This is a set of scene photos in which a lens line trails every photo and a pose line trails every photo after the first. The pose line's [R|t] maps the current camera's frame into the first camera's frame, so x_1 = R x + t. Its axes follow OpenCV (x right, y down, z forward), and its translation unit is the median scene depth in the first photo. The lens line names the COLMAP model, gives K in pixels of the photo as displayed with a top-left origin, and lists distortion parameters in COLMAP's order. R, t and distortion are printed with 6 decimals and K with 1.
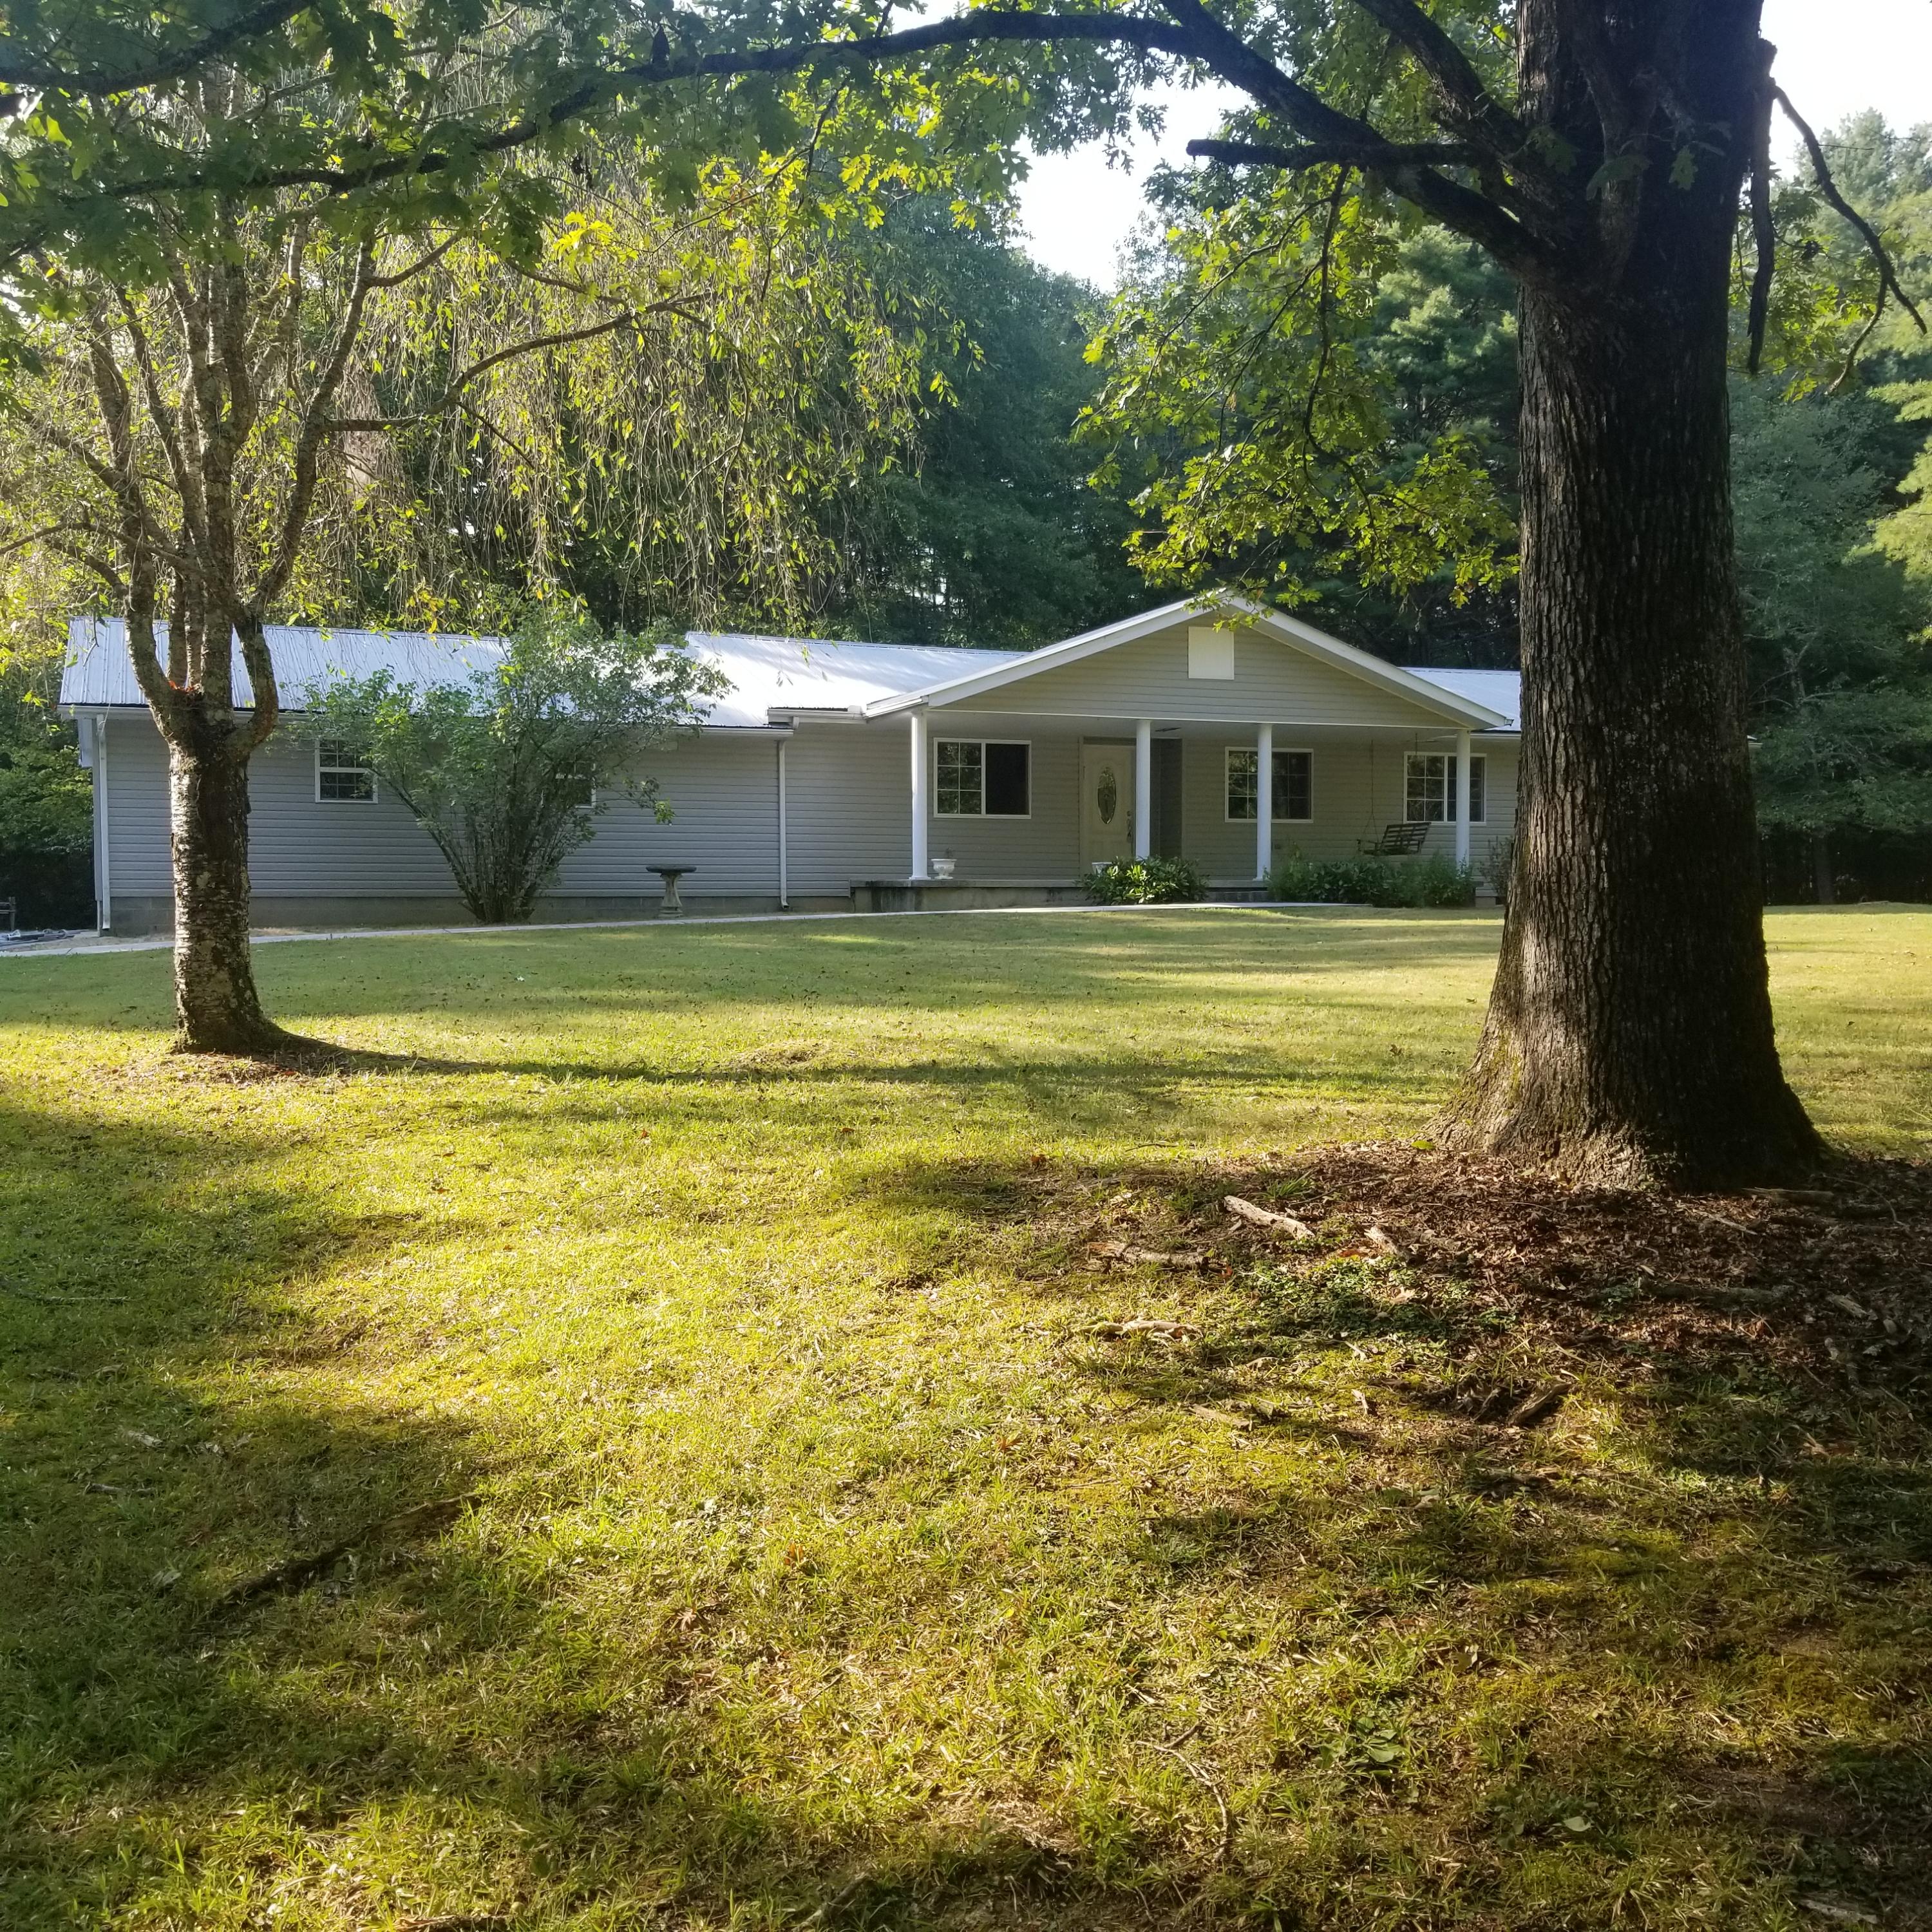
lens RADIAL K [[1893.3, 0, 931.7], [0, 1893.3, 974.5], [0, 0, 1]] dist [0.100574, -0.137441]
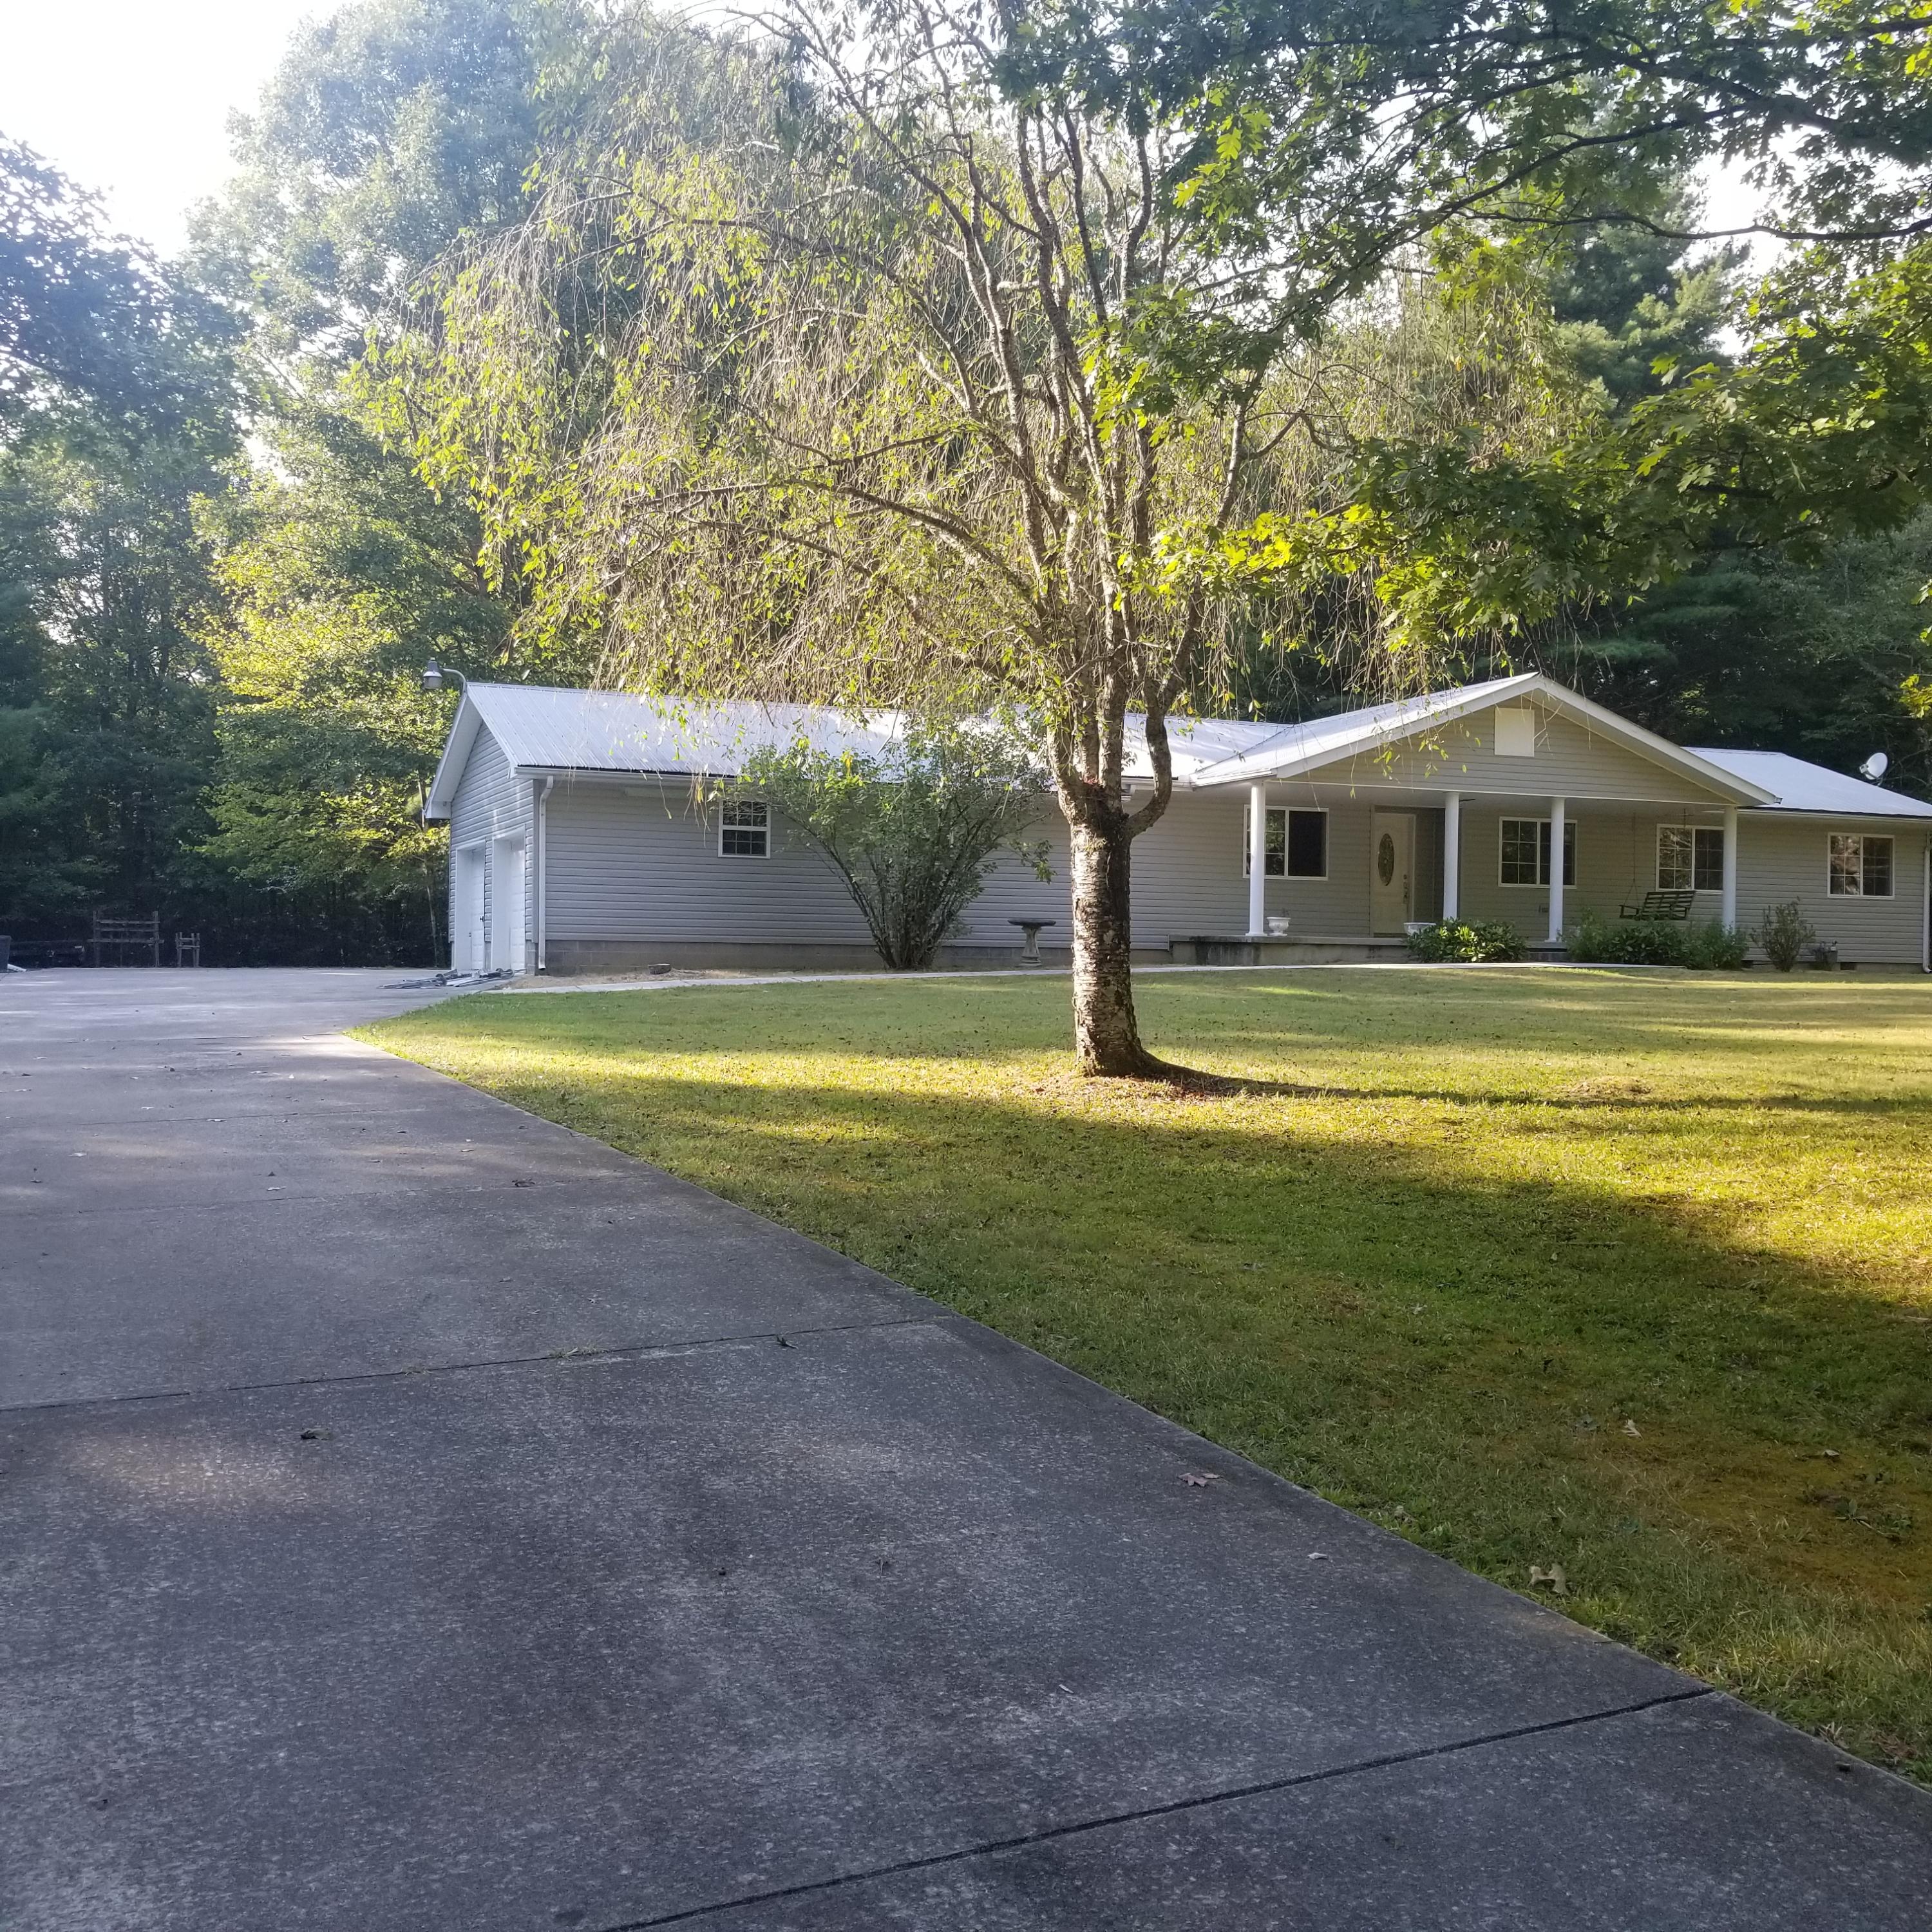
lens RADIAL K [[1893.3, 0, 931.7], [0, 1893.3, 974.5], [0, 0, 1]] dist [0.100574, -0.137441]
pose [[0.999822, 0.018106, 0.005217, -0.198193], [-0.017966, 0.999507, -0.025745, 0.003496], [-0.005681, 0.025647, 0.999655, -0.089240]]
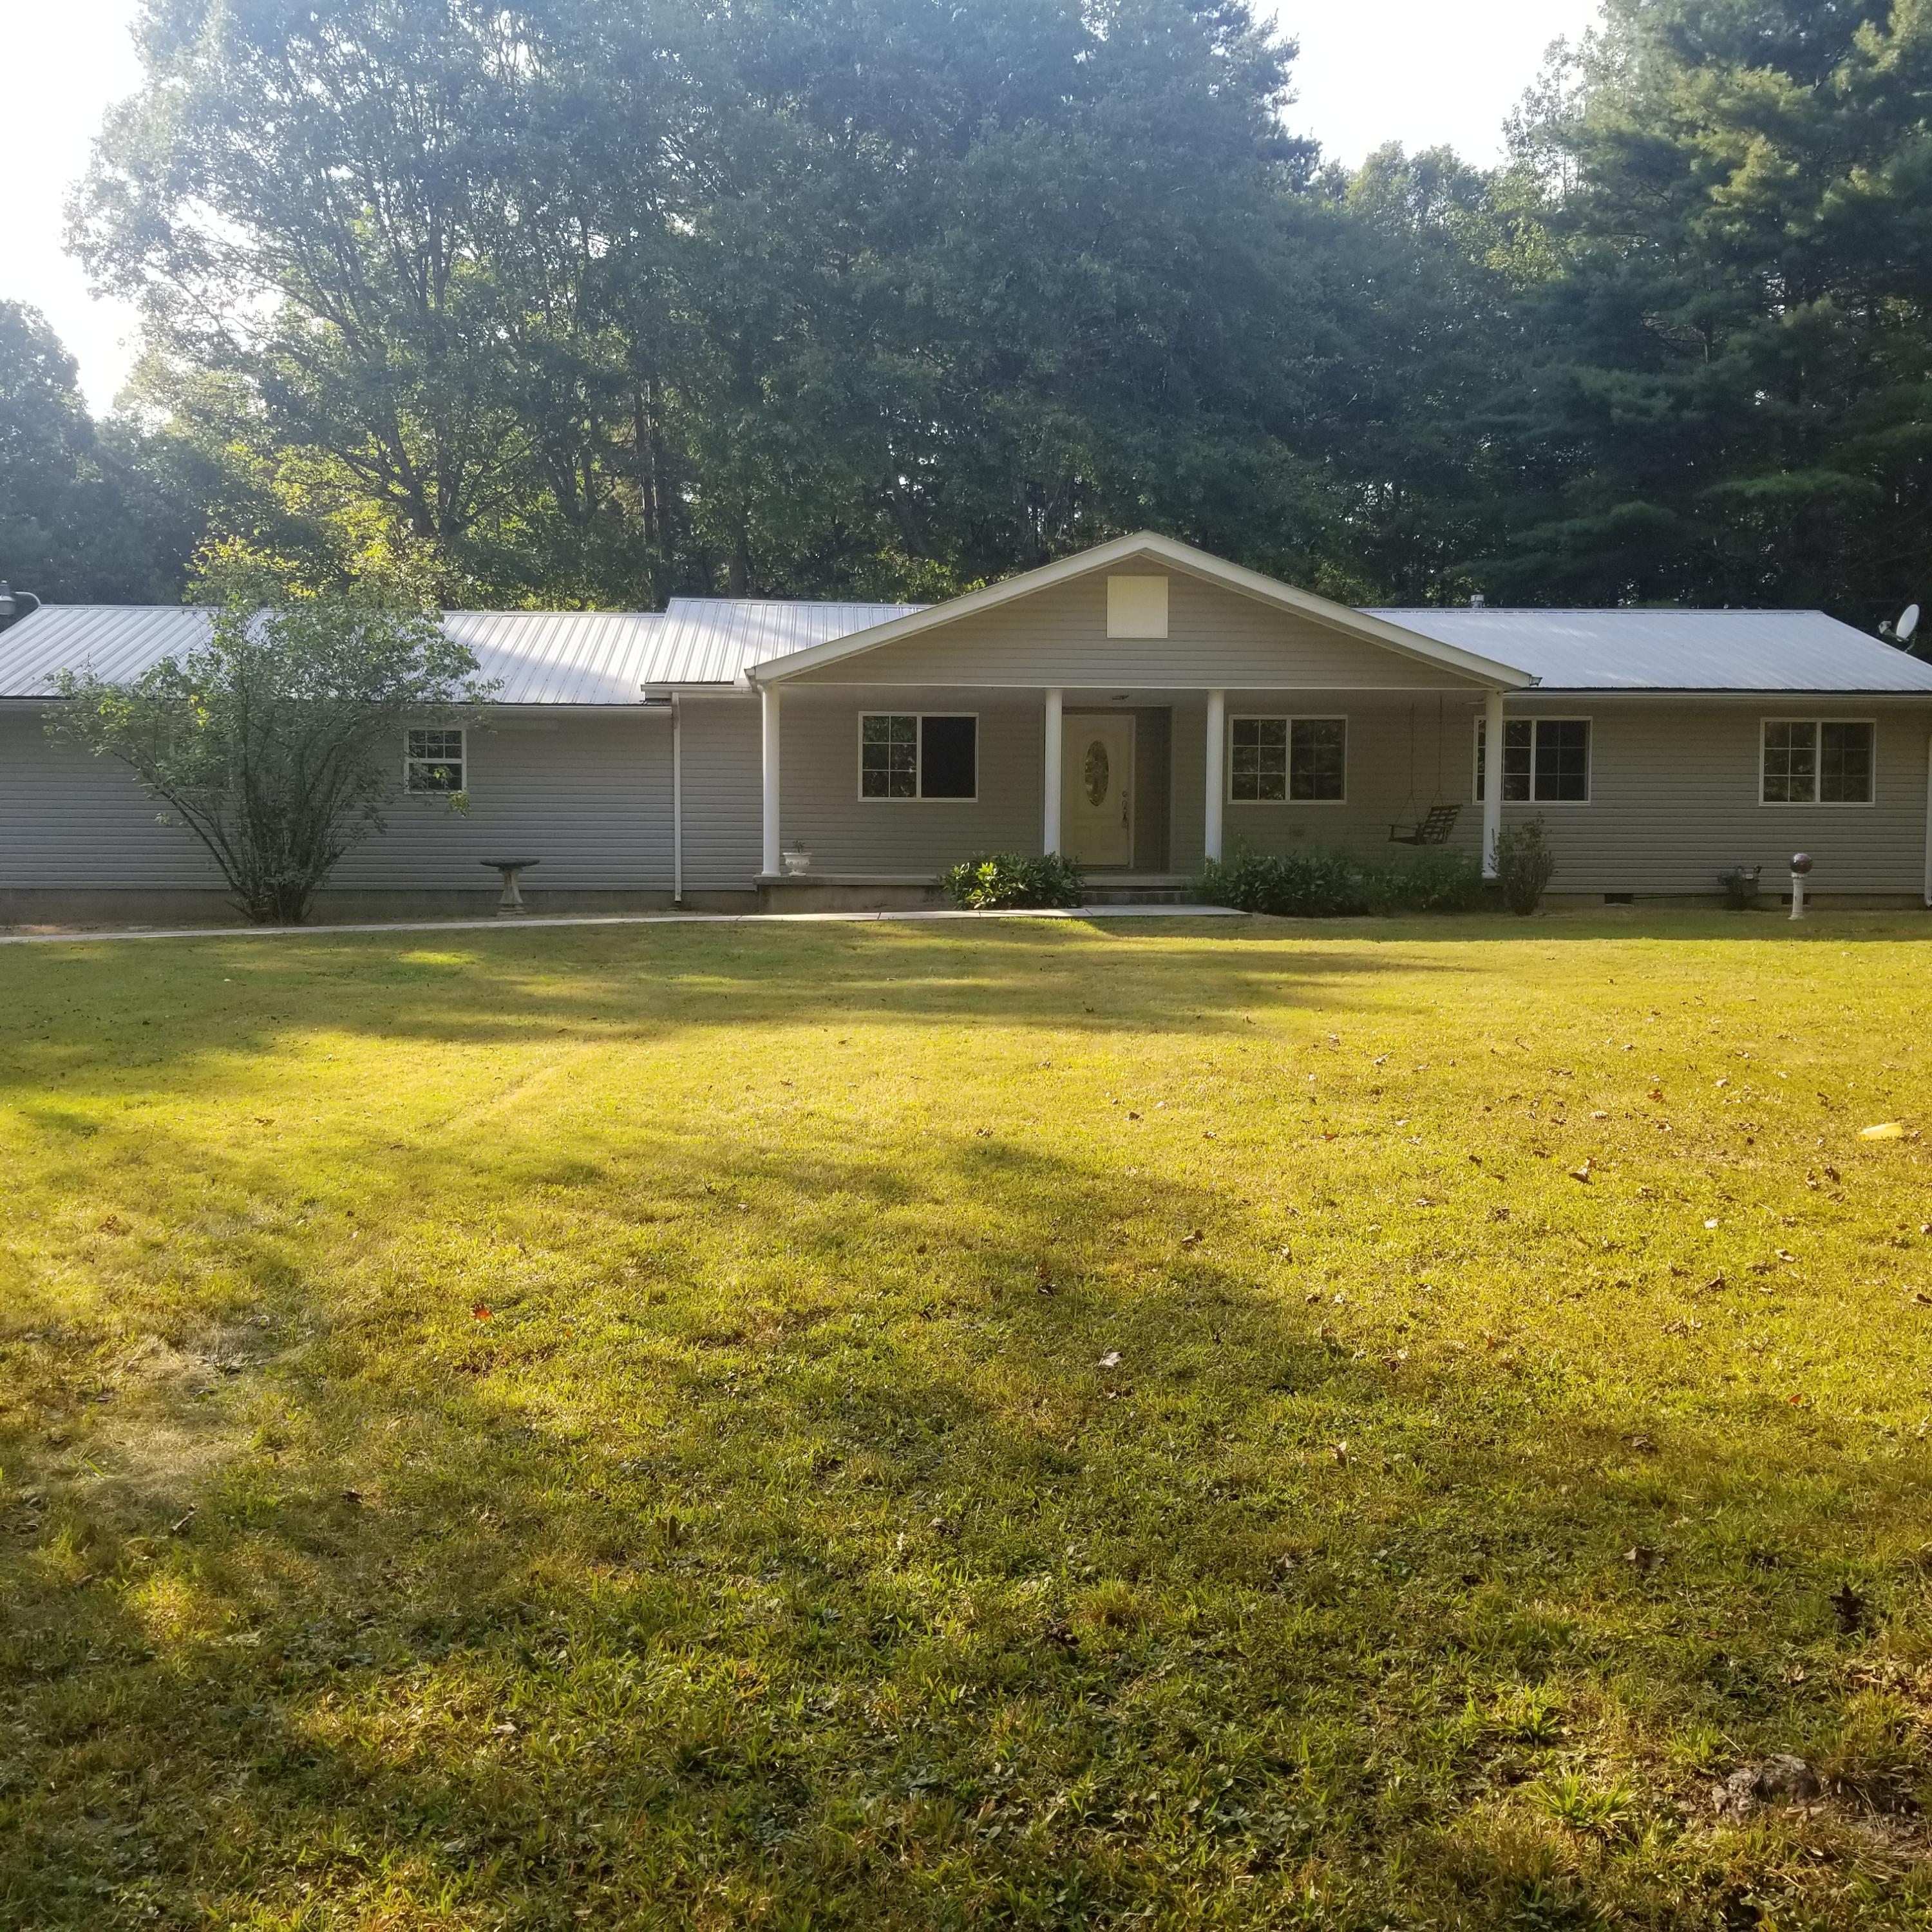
lens RADIAL K [[1893.3, 0, 931.7], [0, 1893.3, 974.5], [0, 0, 1]] dist [0.100574, -0.137441]
pose [[0.955529, 0.024148, -0.293908, 0.325786], [-0.017336, 0.999518, 0.025760, -0.028250], [0.294388, -0.019519, 0.955487, 0.177648]]
